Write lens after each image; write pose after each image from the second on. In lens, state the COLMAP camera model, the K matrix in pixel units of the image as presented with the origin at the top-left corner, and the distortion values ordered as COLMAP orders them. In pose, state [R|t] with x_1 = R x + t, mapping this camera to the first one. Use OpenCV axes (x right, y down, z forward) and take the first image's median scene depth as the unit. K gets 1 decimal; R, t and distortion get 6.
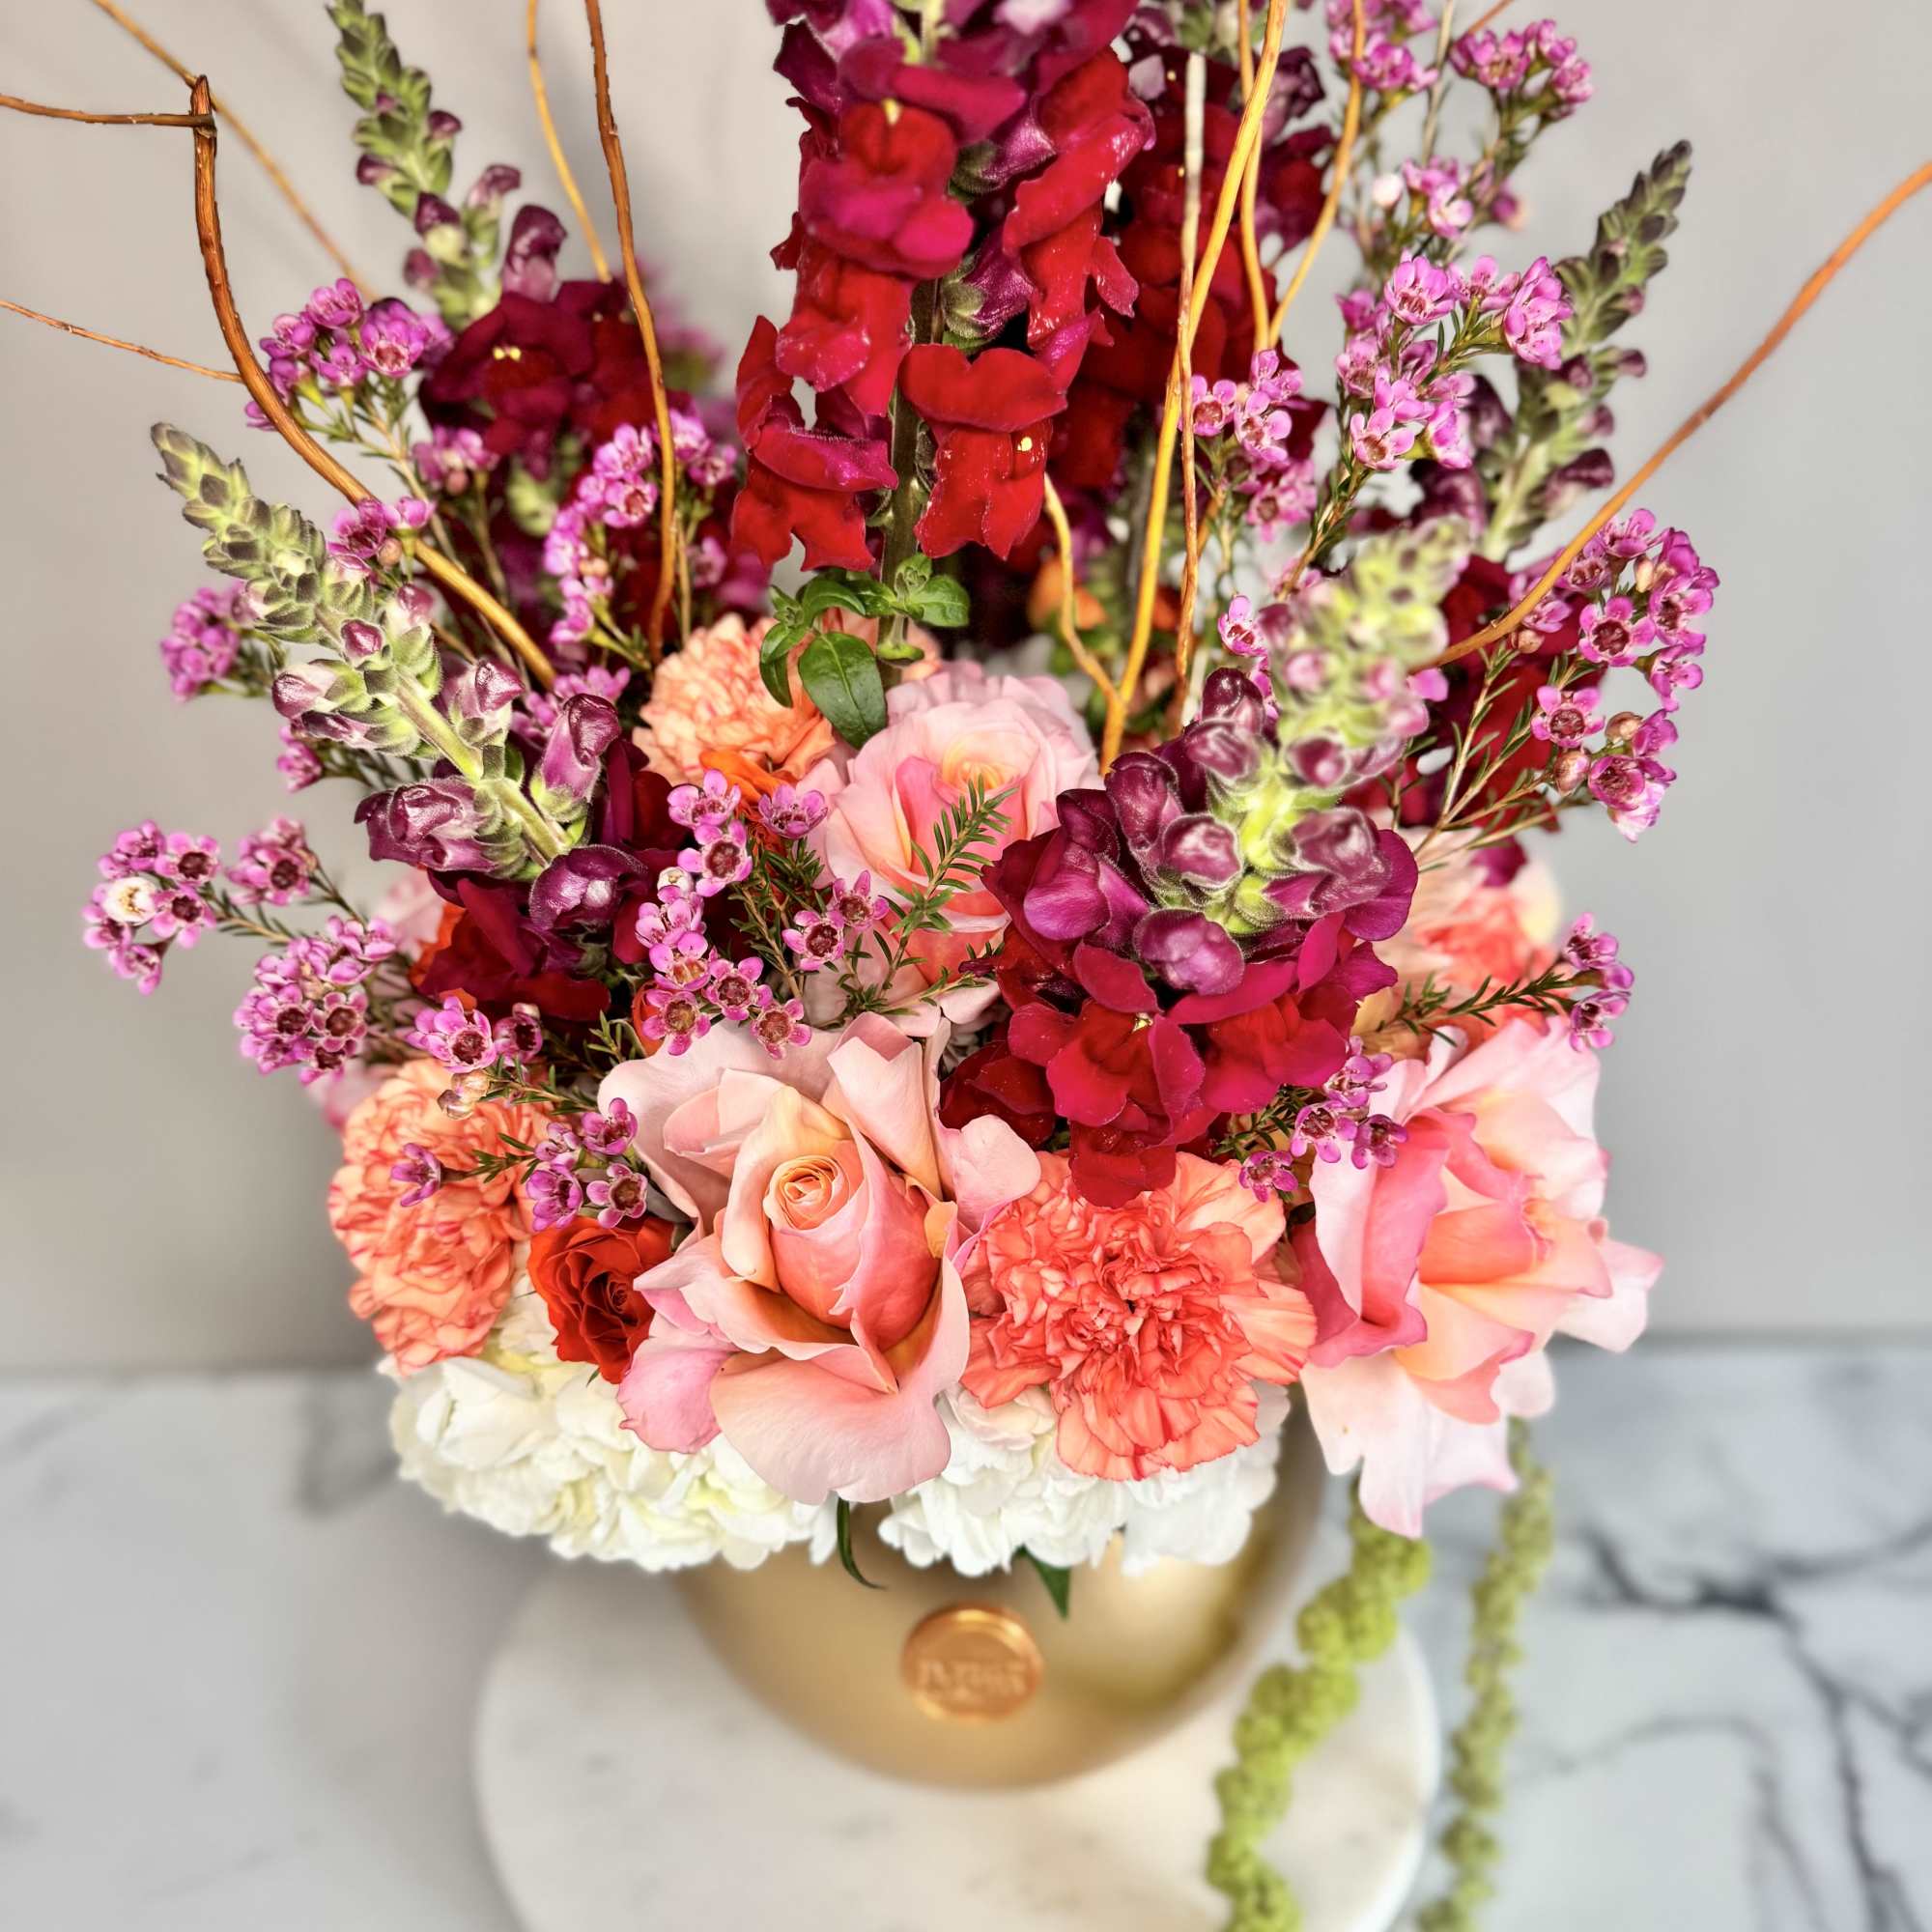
lens RADIAL K [[1959.6, 0, 992.3], [0, 1959.6, 965.3], [0, 0, 1]] dist [0.128906, -0.304875]
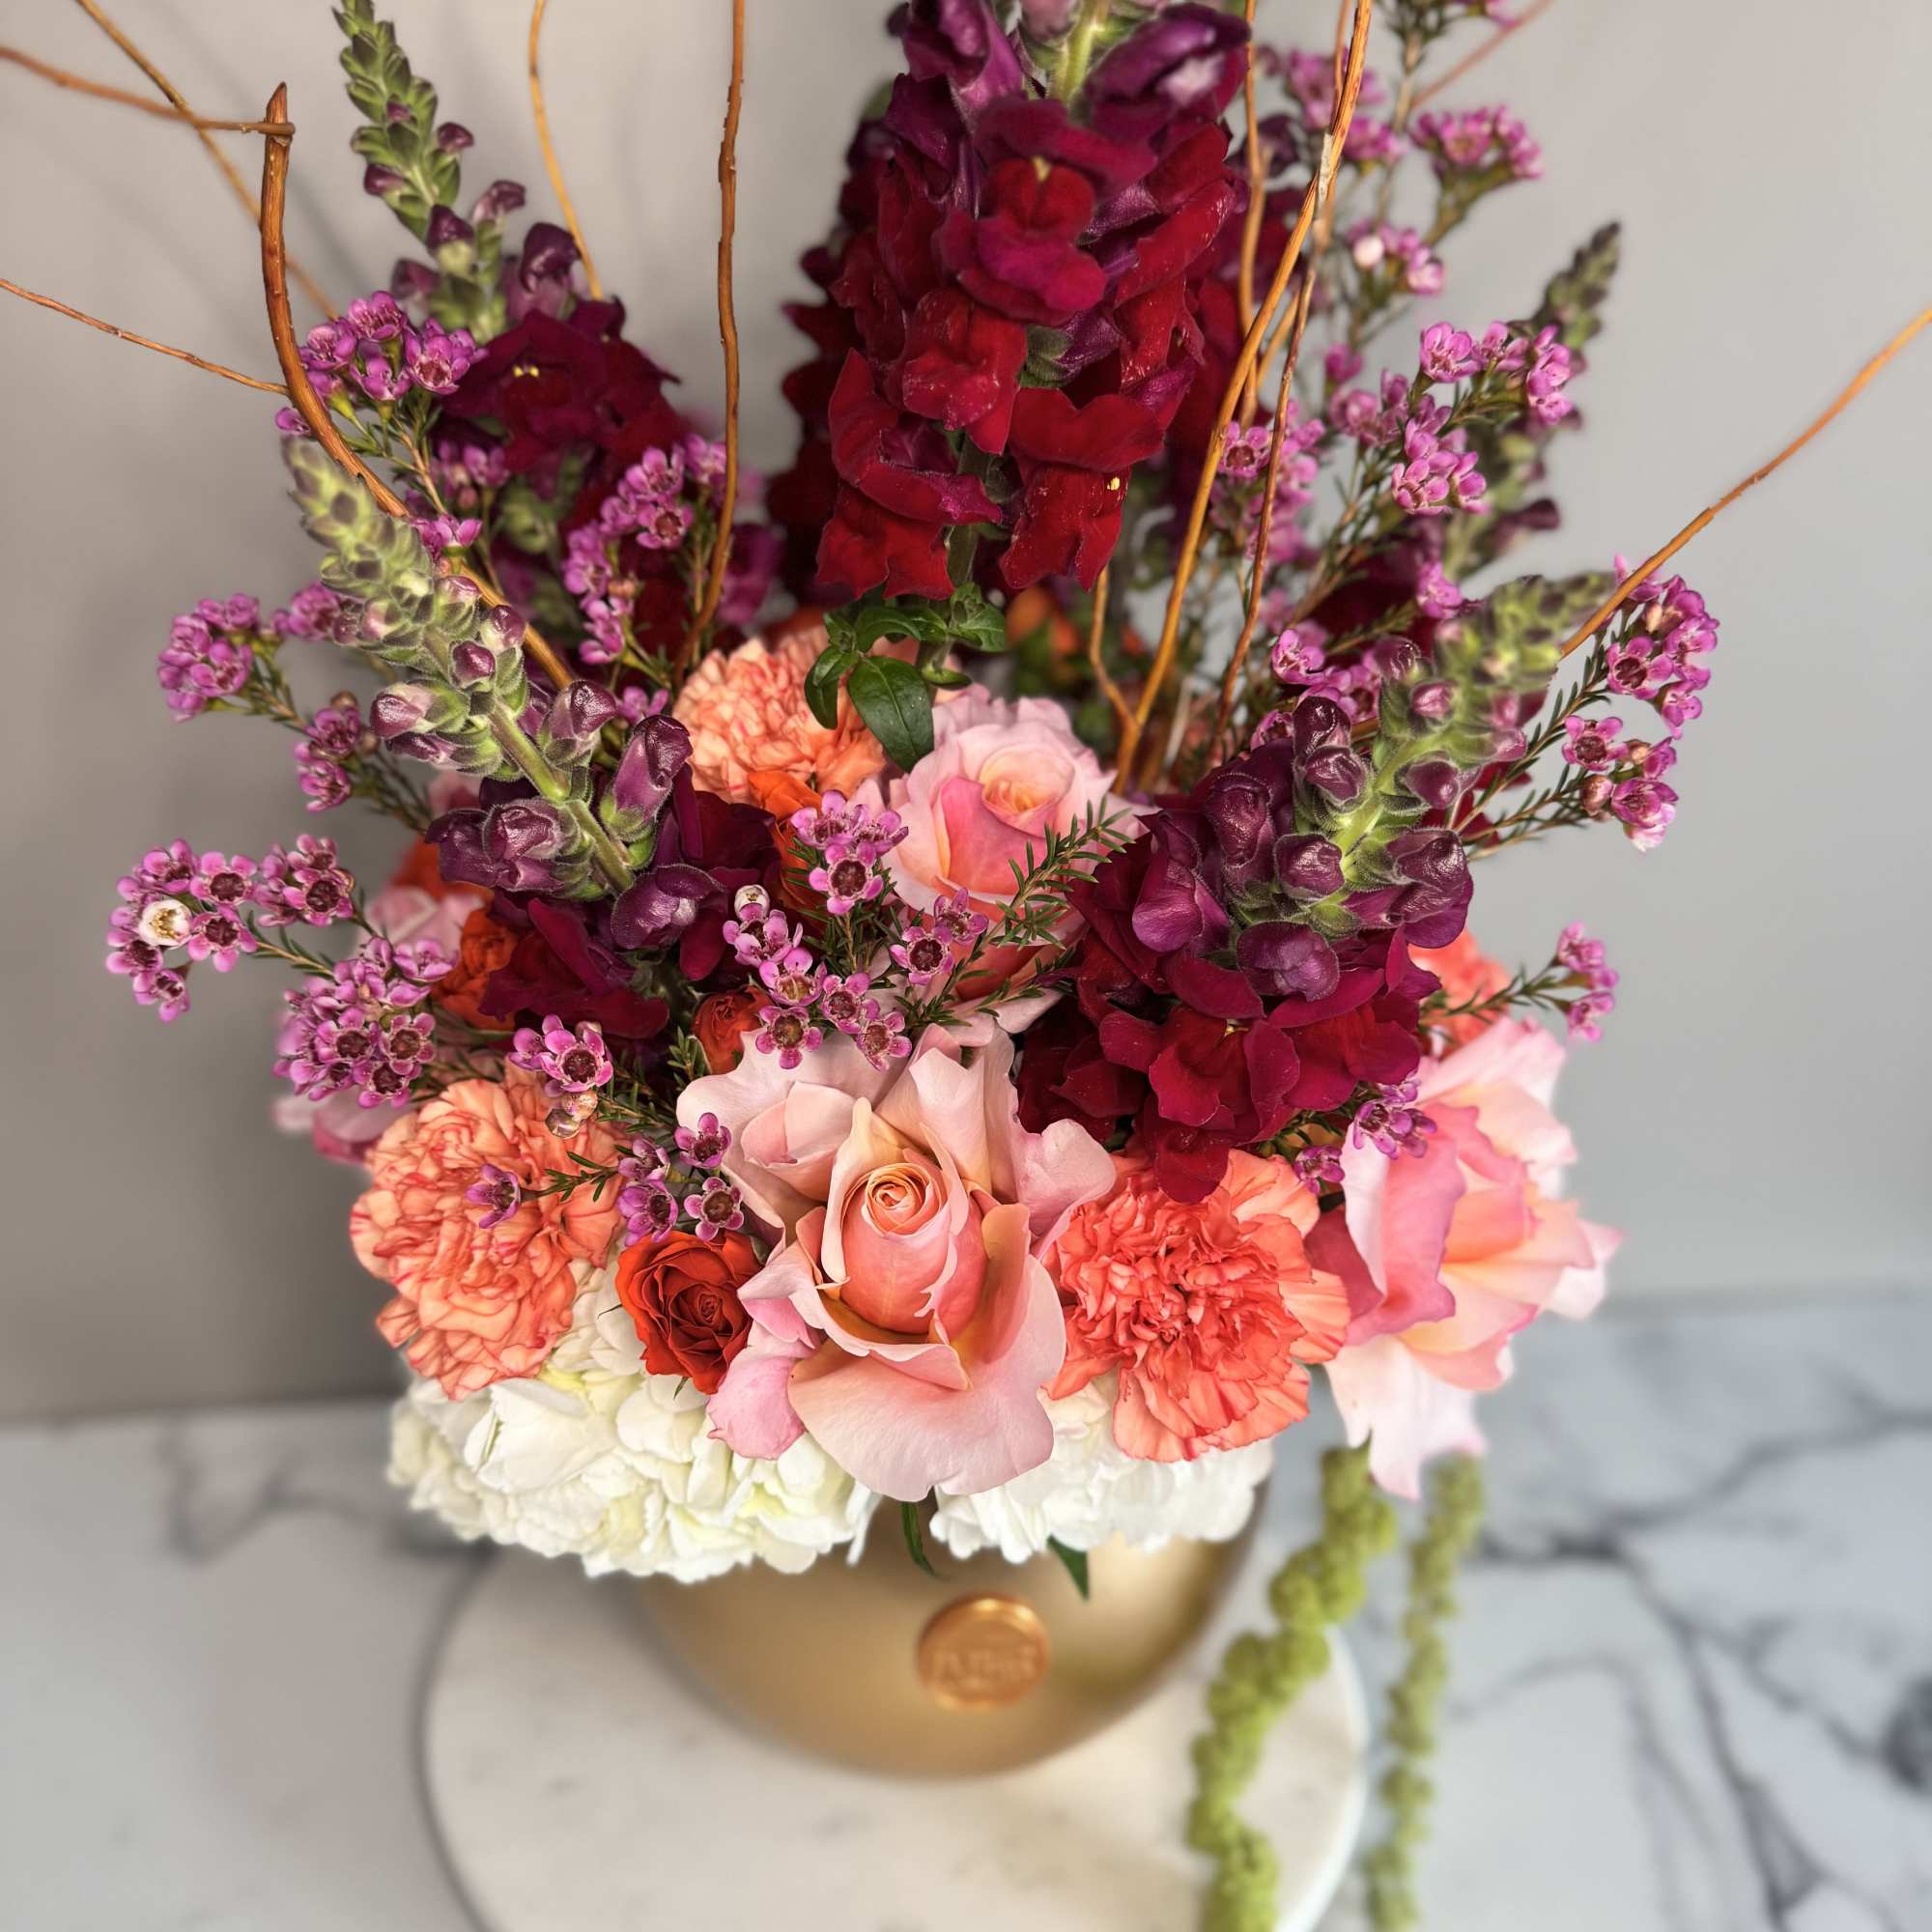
lens RADIAL K [[1959.6, 0, 992.3], [0, 1959.6, 965.3], [0, 0, 1]] dist [0.128906, -0.304875]
pose [[0.984009, -0.014875, 0.177496, -0.214403], [0.015707, 0.999871, -0.003283, -0.003017], [-0.177425, 0.006018, 0.984116, -0.024761]]
